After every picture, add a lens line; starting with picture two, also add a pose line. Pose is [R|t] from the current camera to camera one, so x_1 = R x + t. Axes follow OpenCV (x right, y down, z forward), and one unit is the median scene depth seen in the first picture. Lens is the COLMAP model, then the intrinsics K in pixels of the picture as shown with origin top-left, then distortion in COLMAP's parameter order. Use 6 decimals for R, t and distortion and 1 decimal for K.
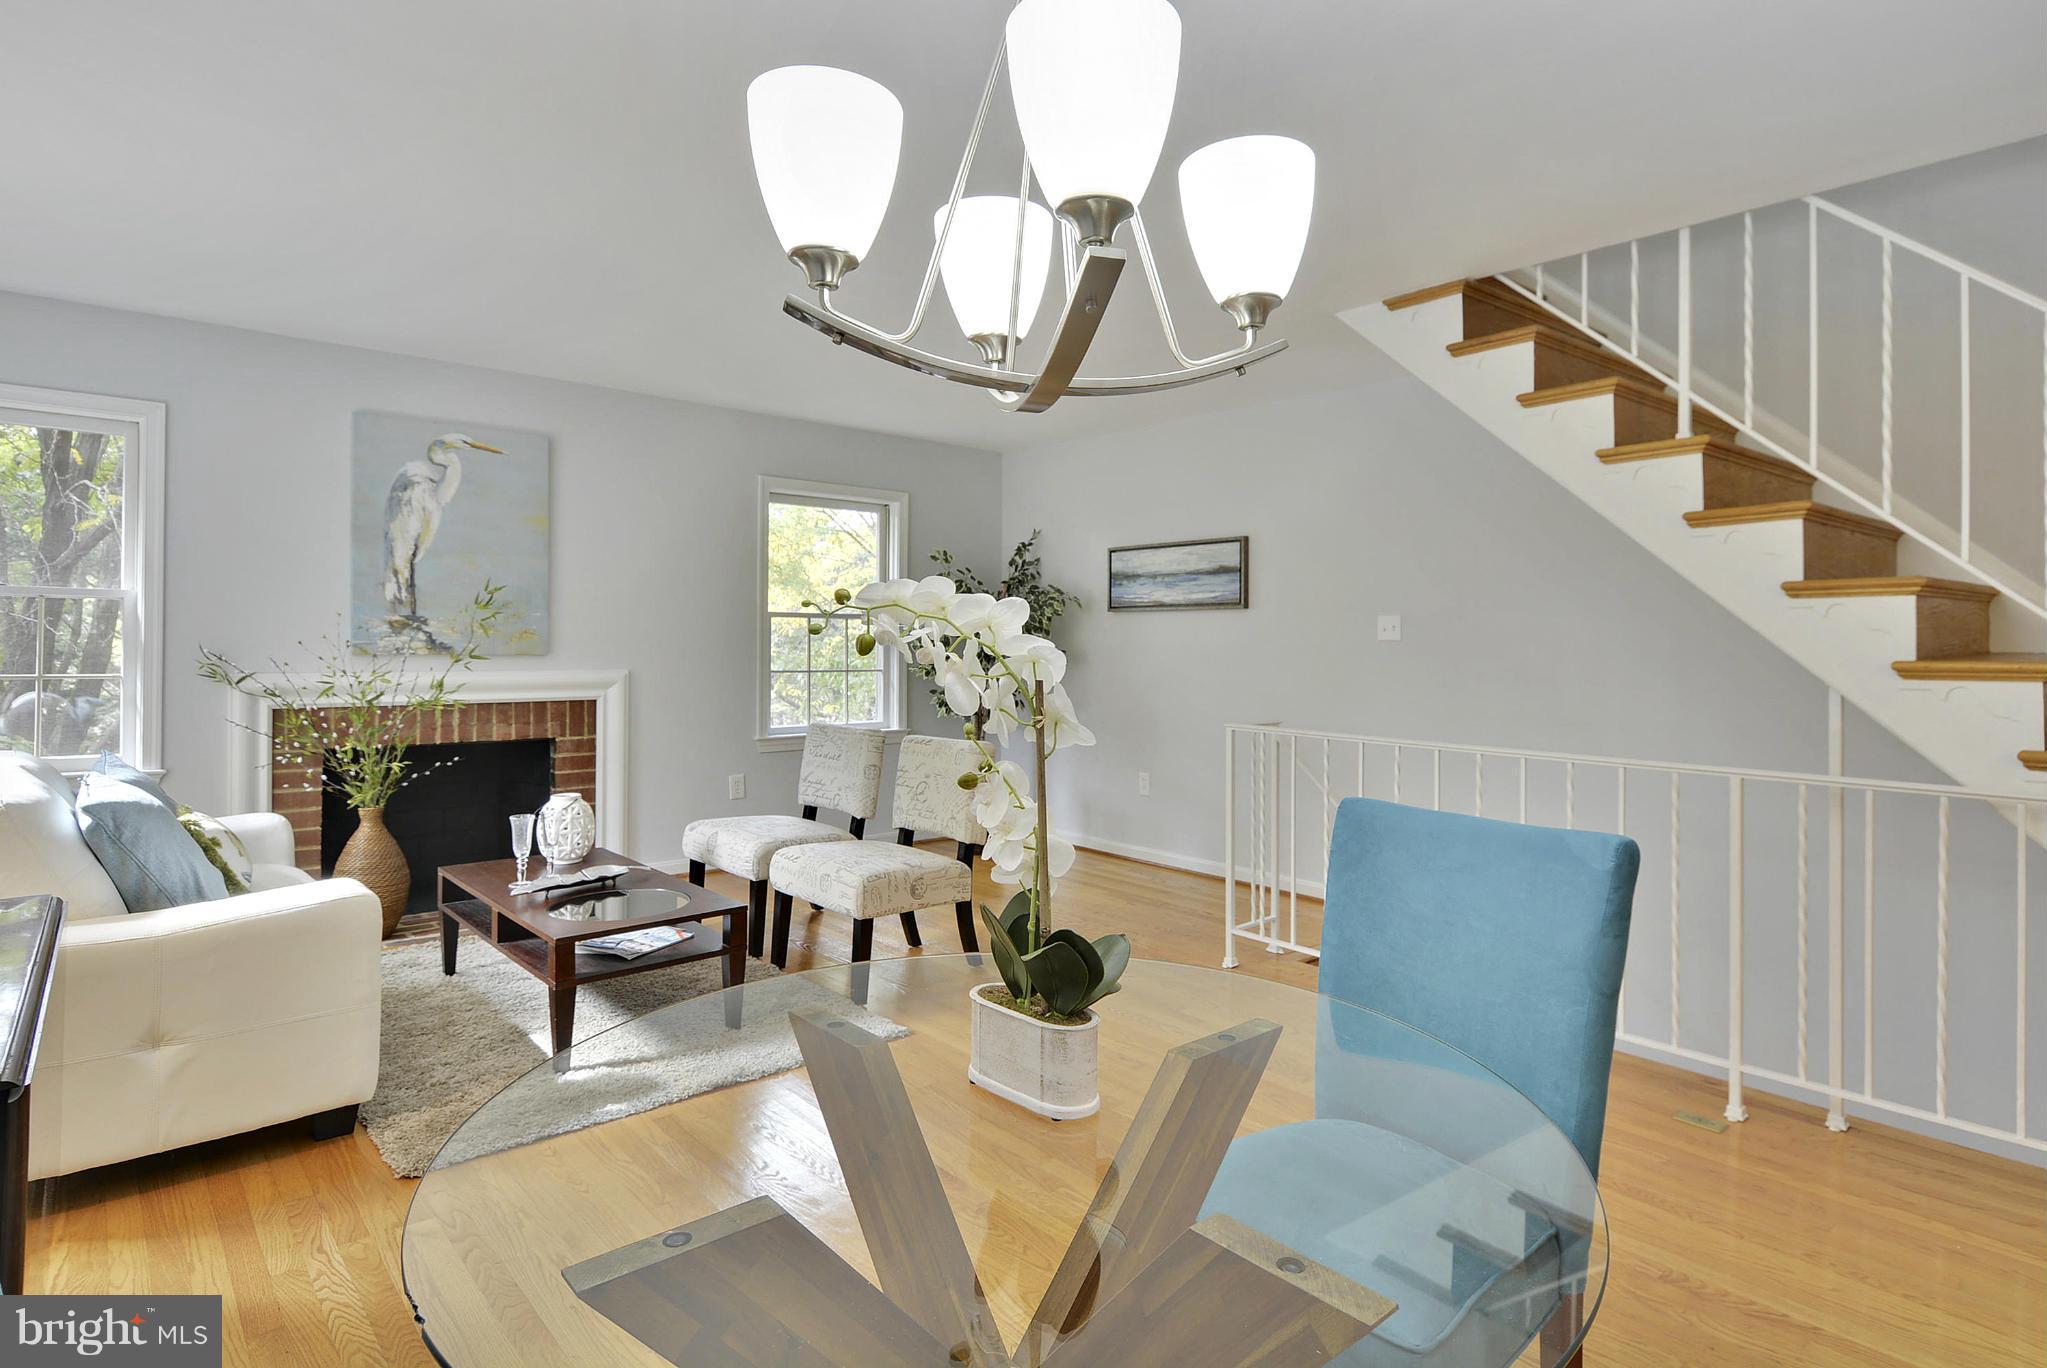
lens RADIAL K [[1073.4, 0, 1035.6], [0, 1073.4, 635.6], [0, 0, 1]] dist [0.002345, 0.000020]
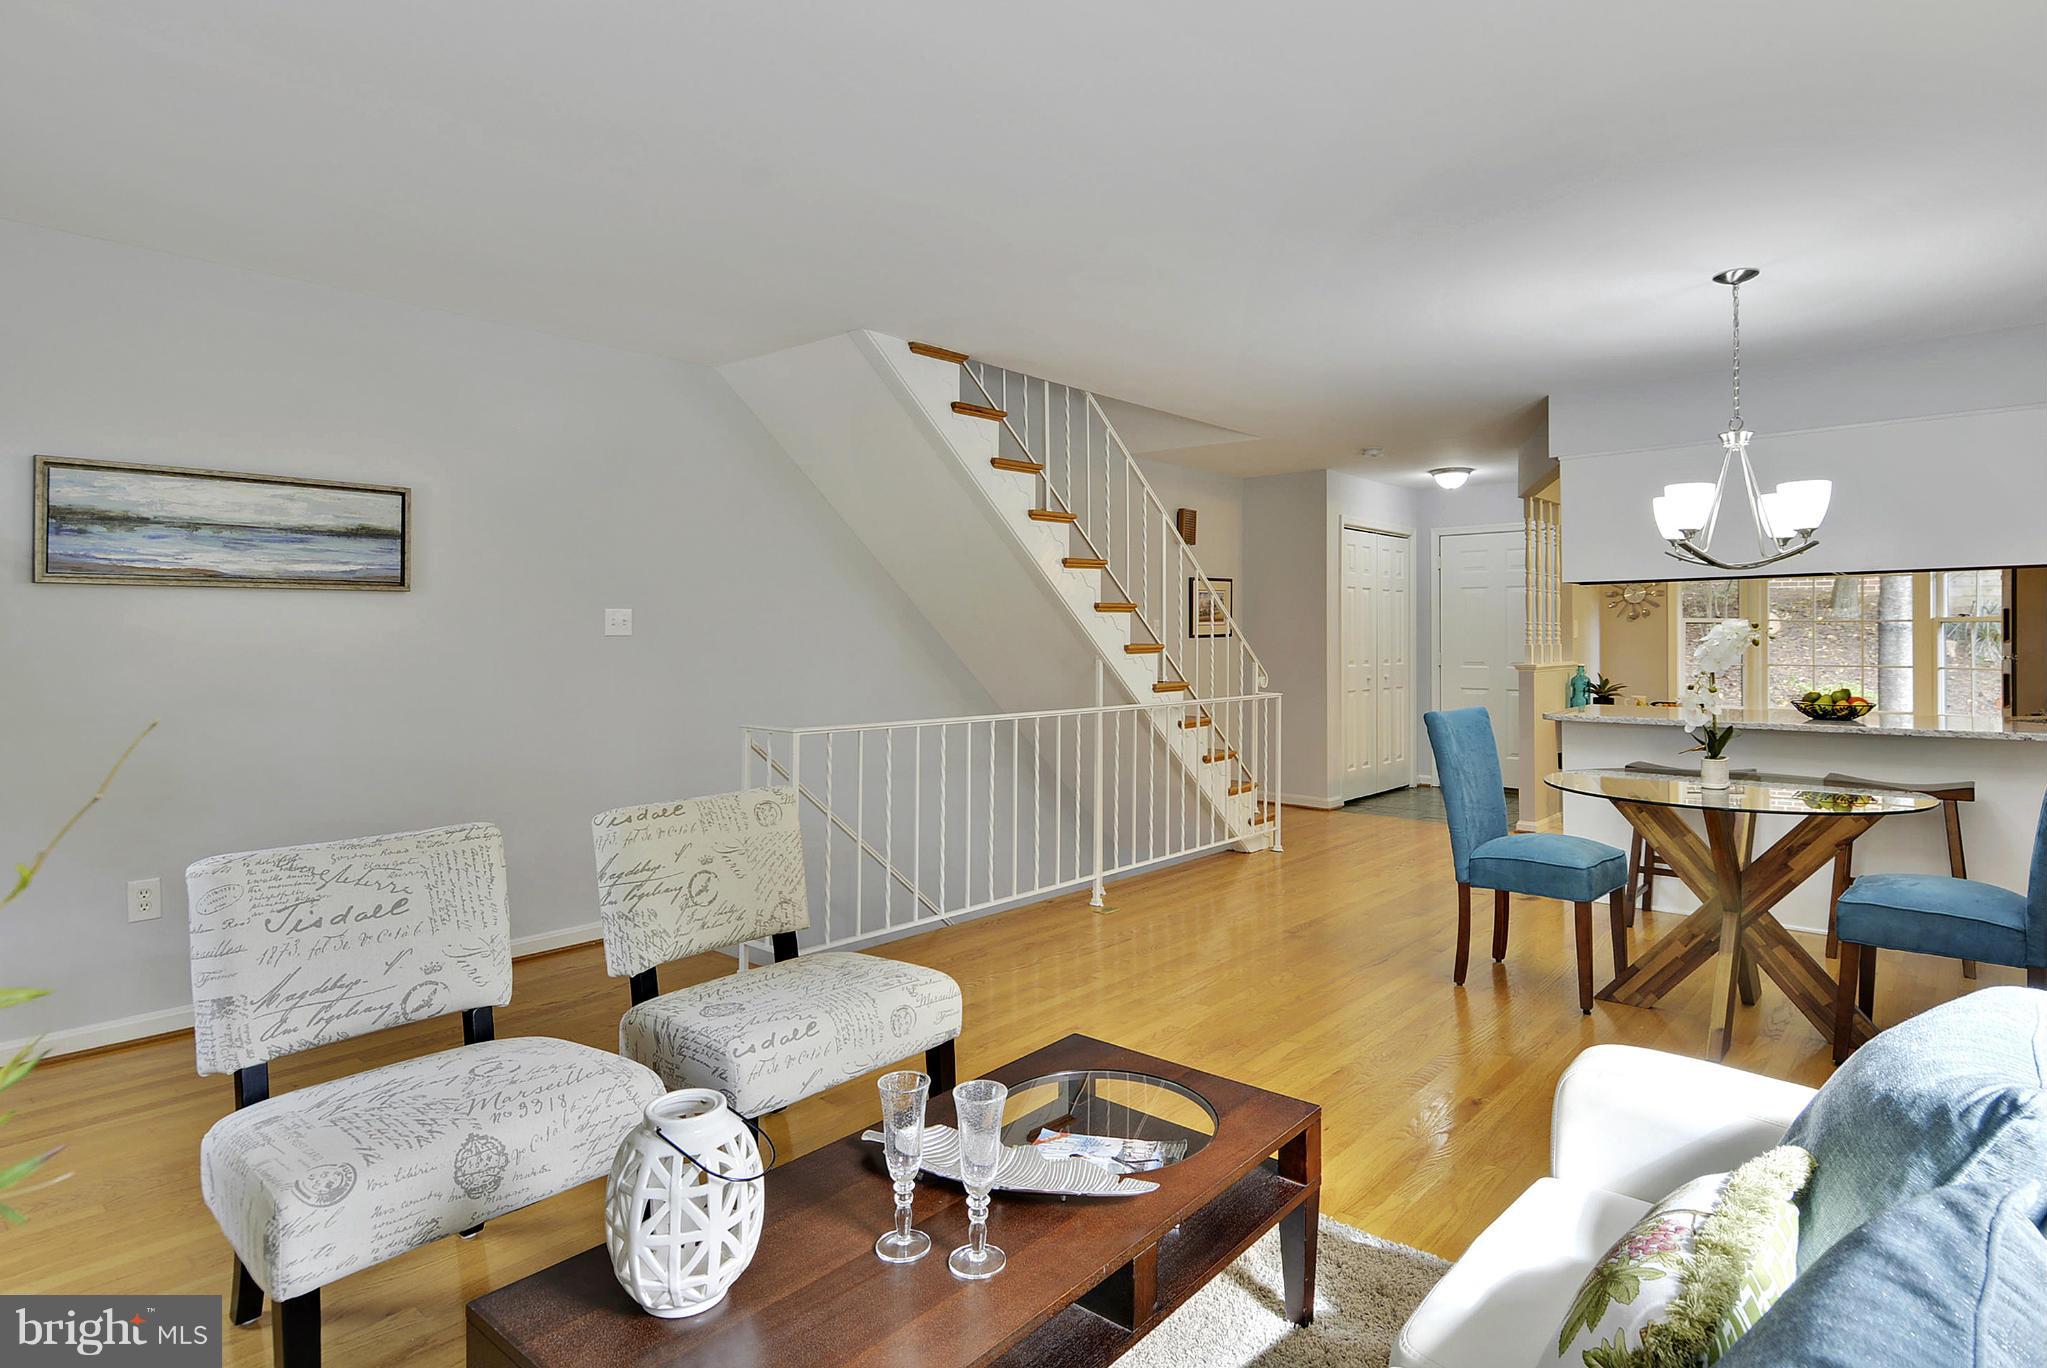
lens RADIAL K [[1044.4, 0, 1065.9], [0, 1044.4, 635.0], [0, 0, 1]] dist [0.000185, -0.000416]
pose [[-0.130757, -0.008719, 0.991376, -0.589891], [-0.006096, 0.999949, 0.007991, -0.005117], [-0.991396, -0.004998, -0.130804, 0.719598]]
